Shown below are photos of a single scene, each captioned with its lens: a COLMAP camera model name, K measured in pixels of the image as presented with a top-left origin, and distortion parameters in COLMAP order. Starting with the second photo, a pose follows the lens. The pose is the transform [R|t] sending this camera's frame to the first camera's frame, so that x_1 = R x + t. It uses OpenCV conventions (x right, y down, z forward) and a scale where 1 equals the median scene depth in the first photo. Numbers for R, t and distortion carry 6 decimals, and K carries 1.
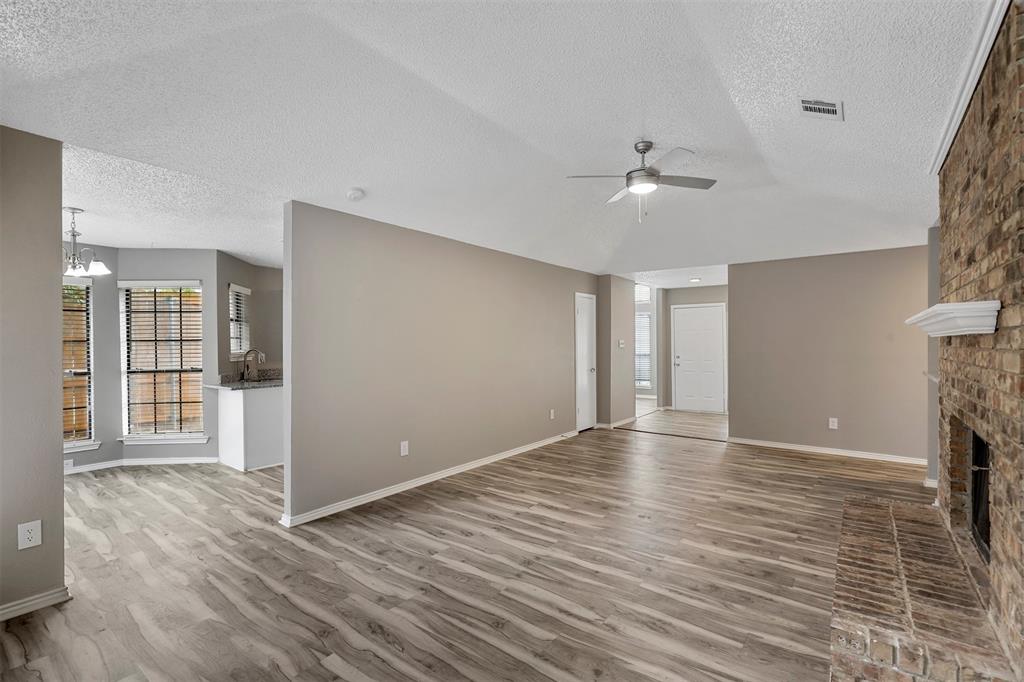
lens RADIAL K [[466.4, 0, 512.6], [0, 466.4, 345.6], [0, 0, 1]] dist [-0.002949, 0.000275]
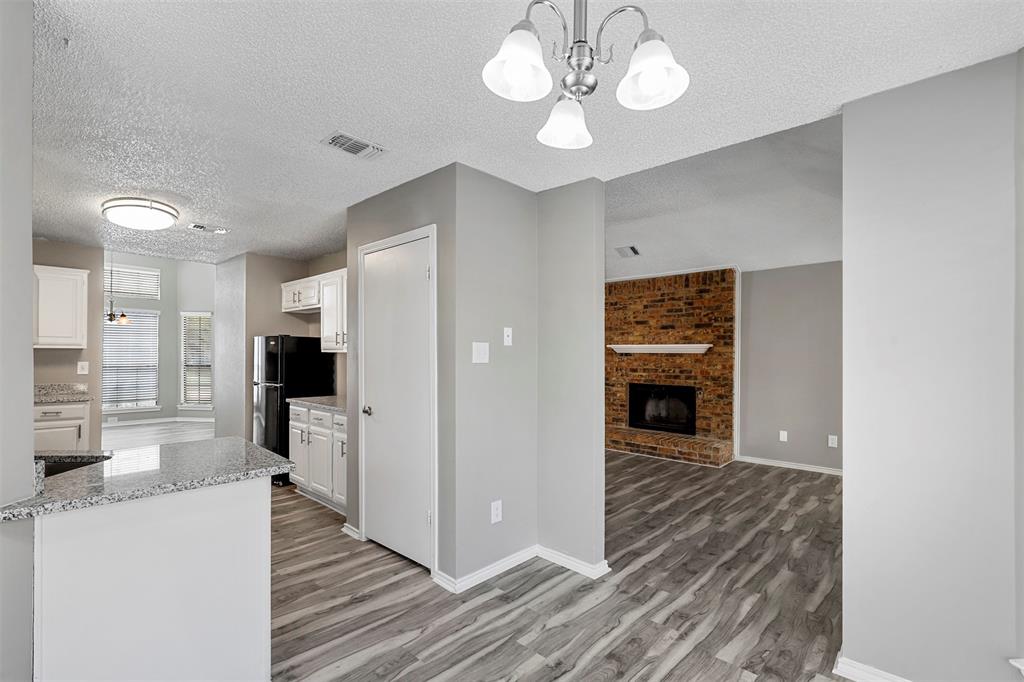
lens RADIAL K [[466.4, 0, 509.5], [0, 466.4, 348.8], [0, 0, 1]] dist [-0.002949, 0.000275]
pose [[0.102562, 0.013959, 0.994629, -1.480924], [-0.004835, 0.999897, -0.013534, -0.002836], [-0.994715, -0.003421, 0.102619, 1.201034]]
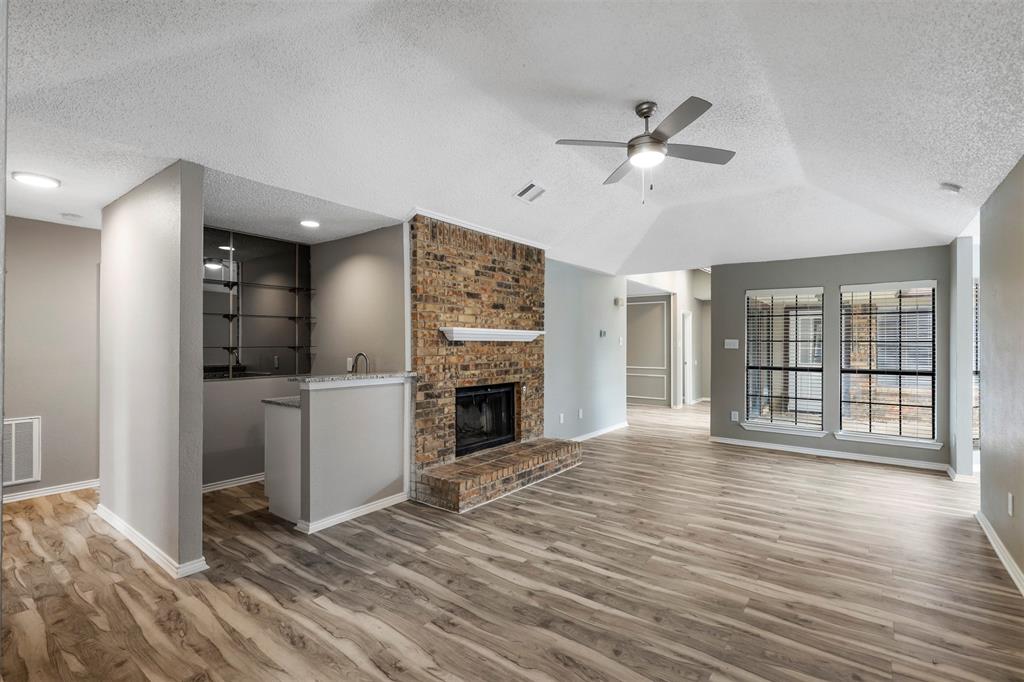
lens RADIAL K [[466.4, 0, 512.2], [0, 466.4, 338.7], [0, 0, 1]] dist [-0.002949, 0.000275]
pose [[-0.999994, -0.000358, 0.003352, 0.646476], [-0.000384, 0.999971, -0.007556, -0.011741], [-0.003349, -0.007557, -0.999966, 2.283185]]
